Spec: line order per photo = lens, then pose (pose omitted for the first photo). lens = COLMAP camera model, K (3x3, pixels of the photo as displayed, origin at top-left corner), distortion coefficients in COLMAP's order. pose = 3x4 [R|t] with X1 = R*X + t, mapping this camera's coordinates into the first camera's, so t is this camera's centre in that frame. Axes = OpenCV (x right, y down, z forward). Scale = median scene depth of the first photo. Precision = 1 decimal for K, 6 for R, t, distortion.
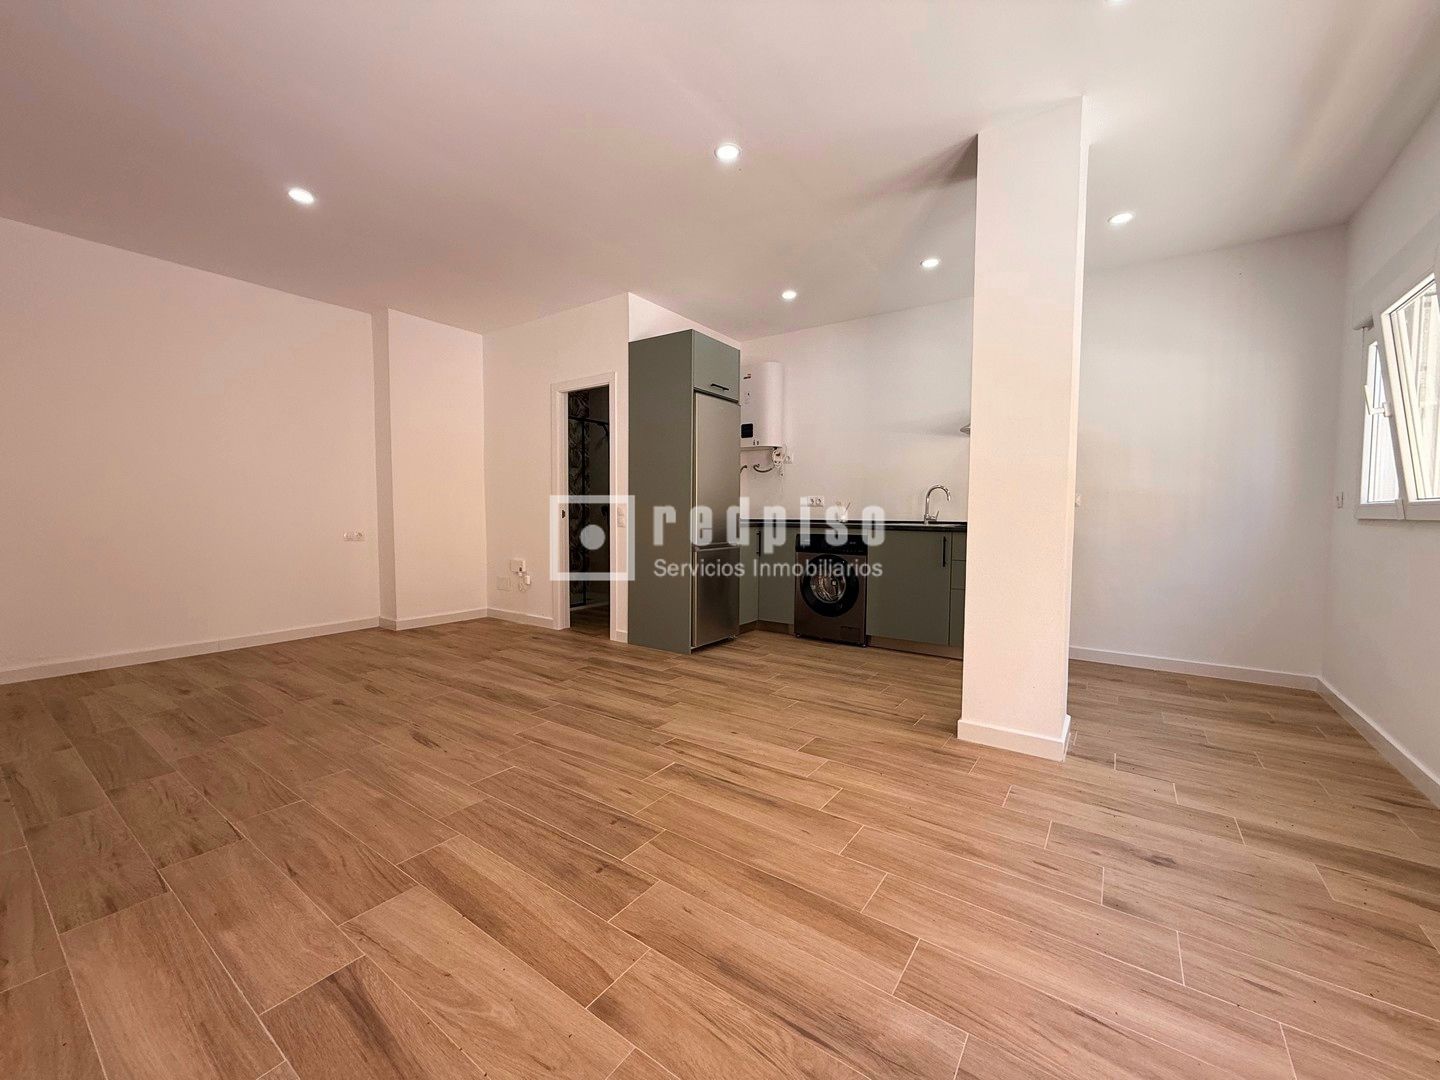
lens RADIAL K [[570.5, 0, 711.9], [0, 570.5, 537.8], [0, 0, 1]] dist [-0.000843, 0.000521]
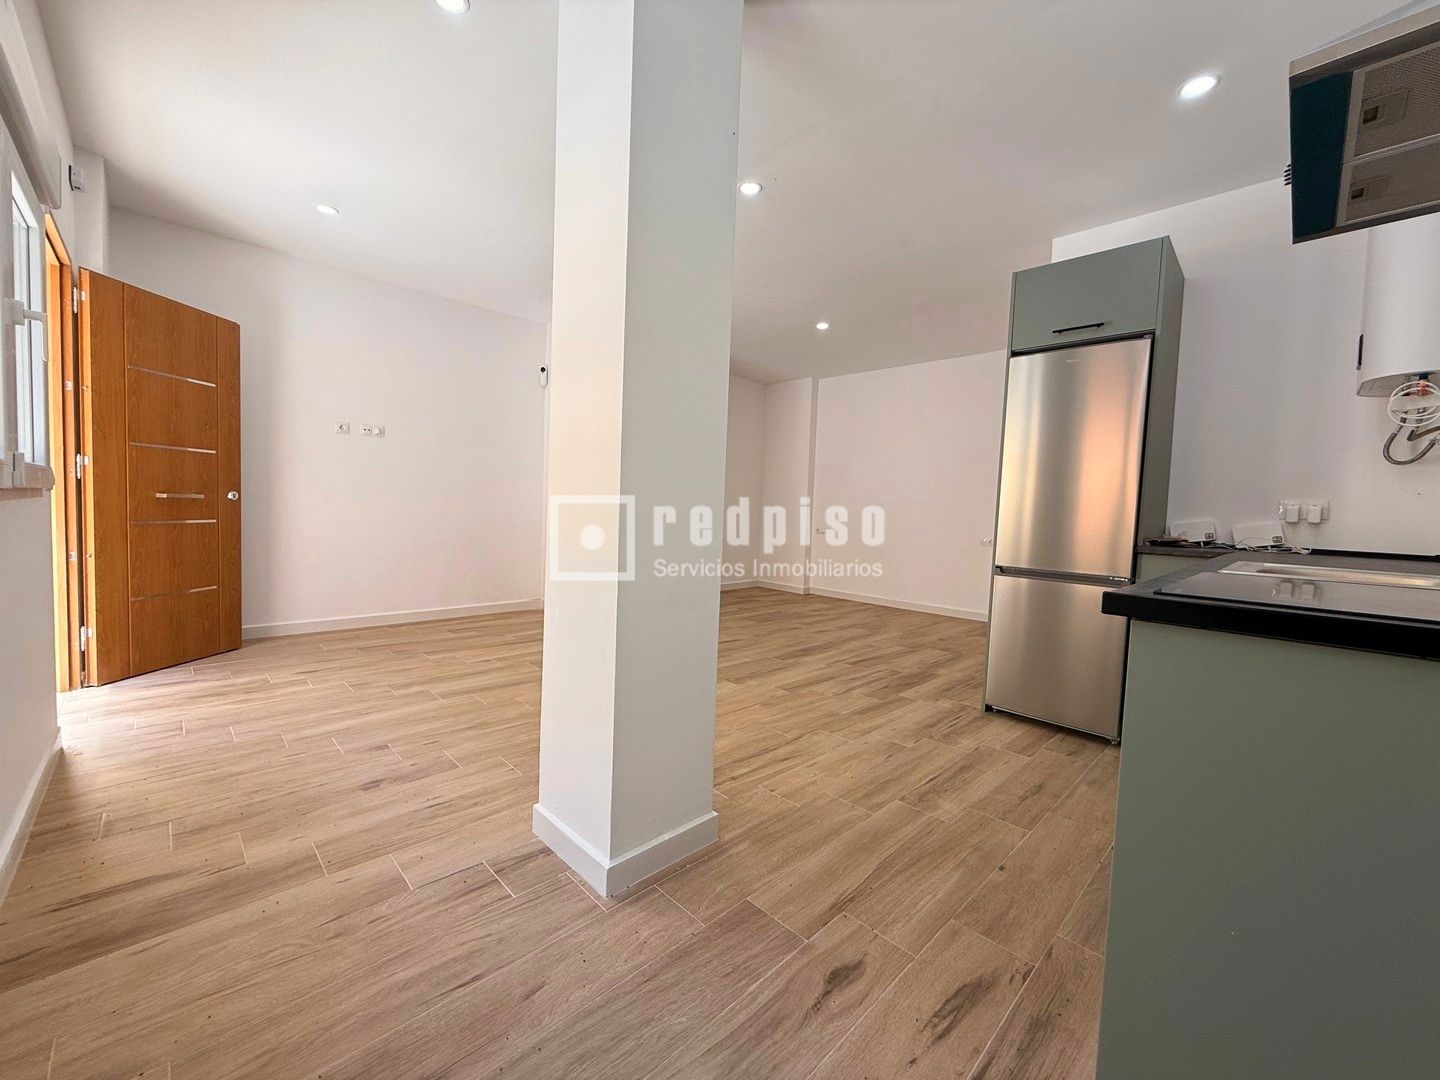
lens RADIAL K [[570.5, 0, 720.3], [0, 570.5, 539.0], [0, 0, 1]] dist [-0.000843, 0.000521]
pose [[-0.162168, 0.040476, -0.985933, 1.007025], [-0.087611, 0.994622, 0.055243, -0.041900], [0.982866, 0.095337, -0.157750, 1.023546]]
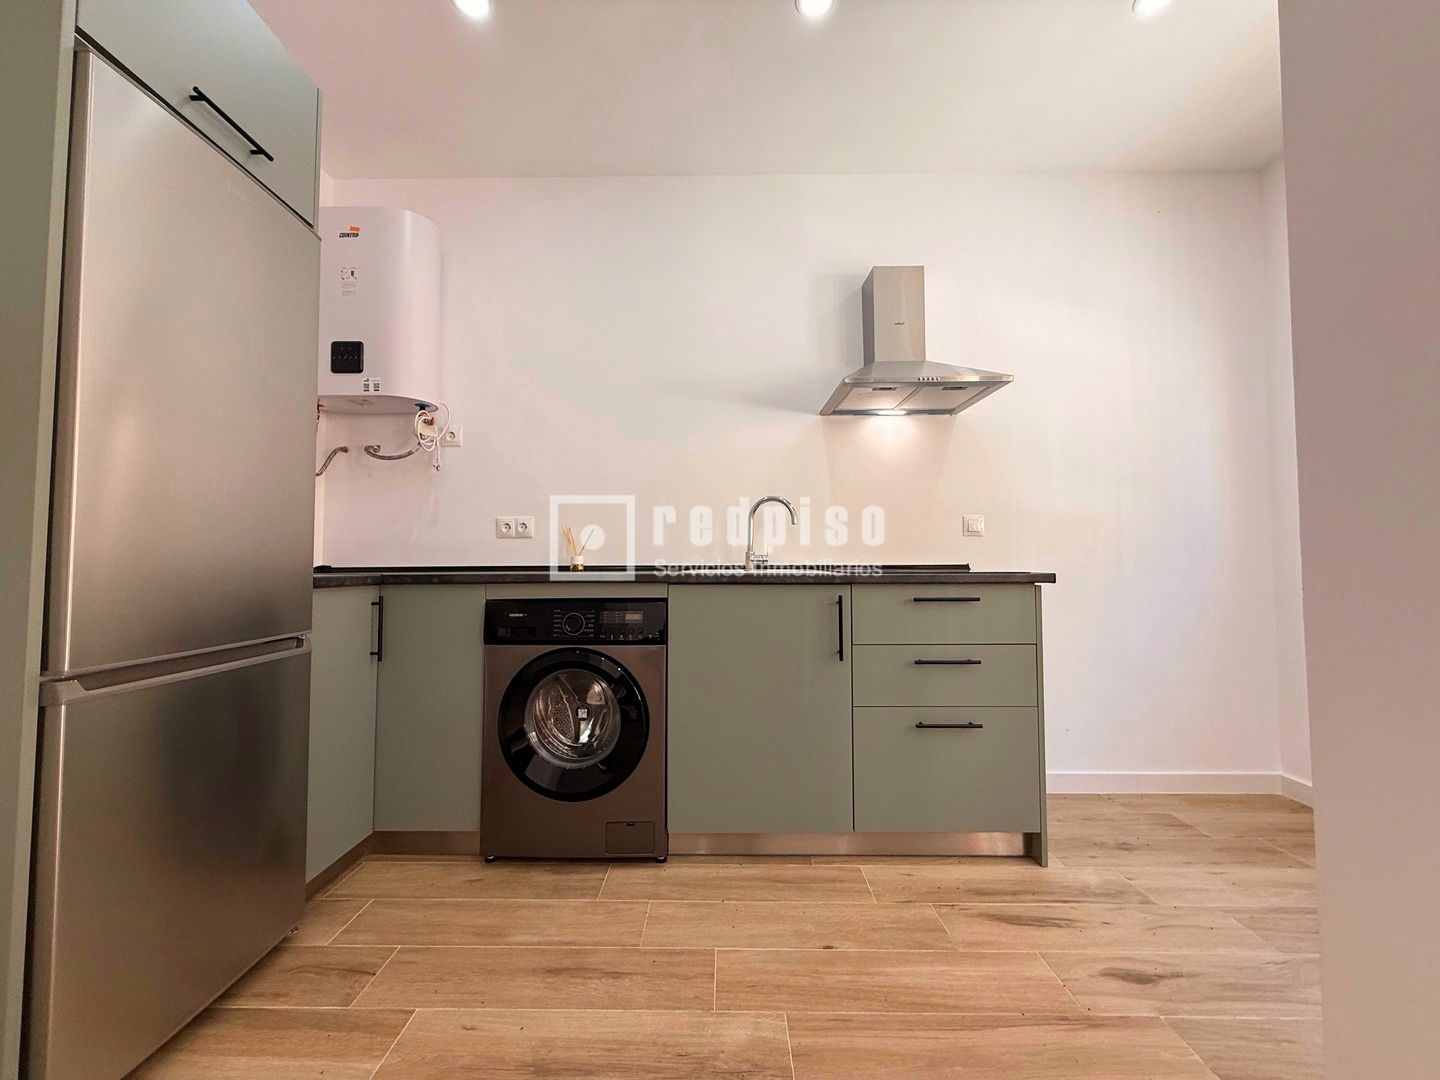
lens RADIAL K [[570.5, 0, 714.7], [0, 570.5, 539.6], [0, 0, 1]] dist [-0.000843, 0.000521]
pose [[0.815506, 0.015866, 0.578531, 0.071385], [0.033587, 0.996642, -0.074677, -0.020745], [-0.577773, 0.080331, 0.812235, 0.879091]]
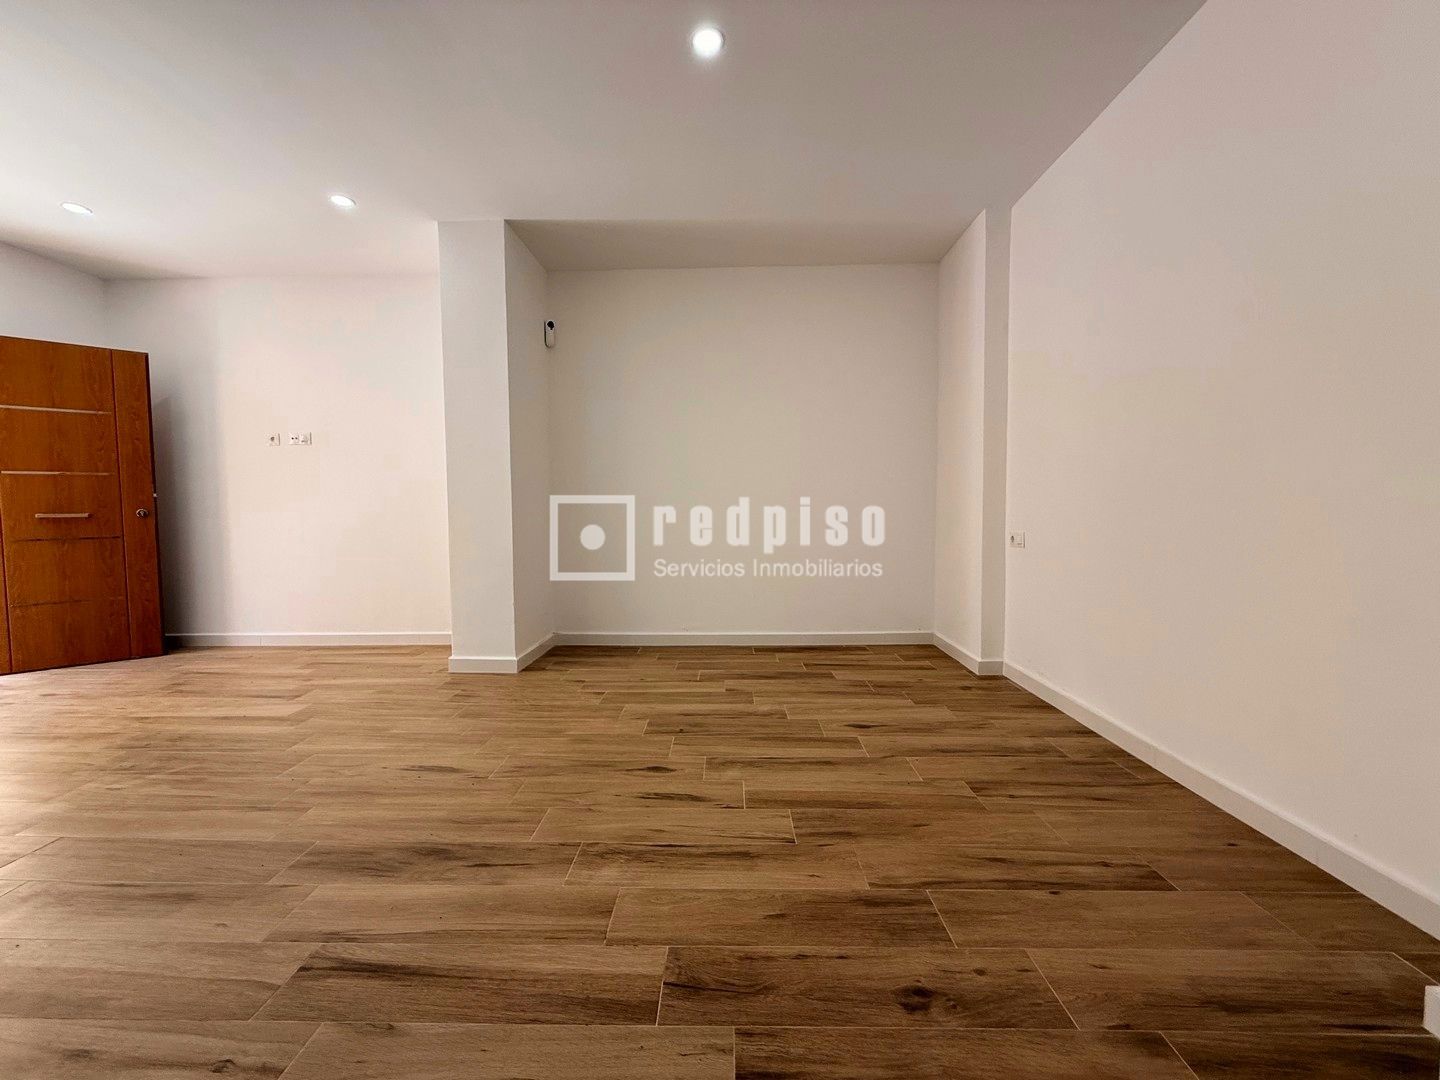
lens RADIAL K [[570.5, 0, 722.2], [0, 570.5, 542.9], [0, 0, 1]] dist [-0.000843, 0.000521]
pose [[-0.822215, 0.036551, -0.568003, -0.323279], [-0.025186, 0.994622, 0.100462, -0.072987], [0.568620, 0.096907, -0.816872, 1.616948]]
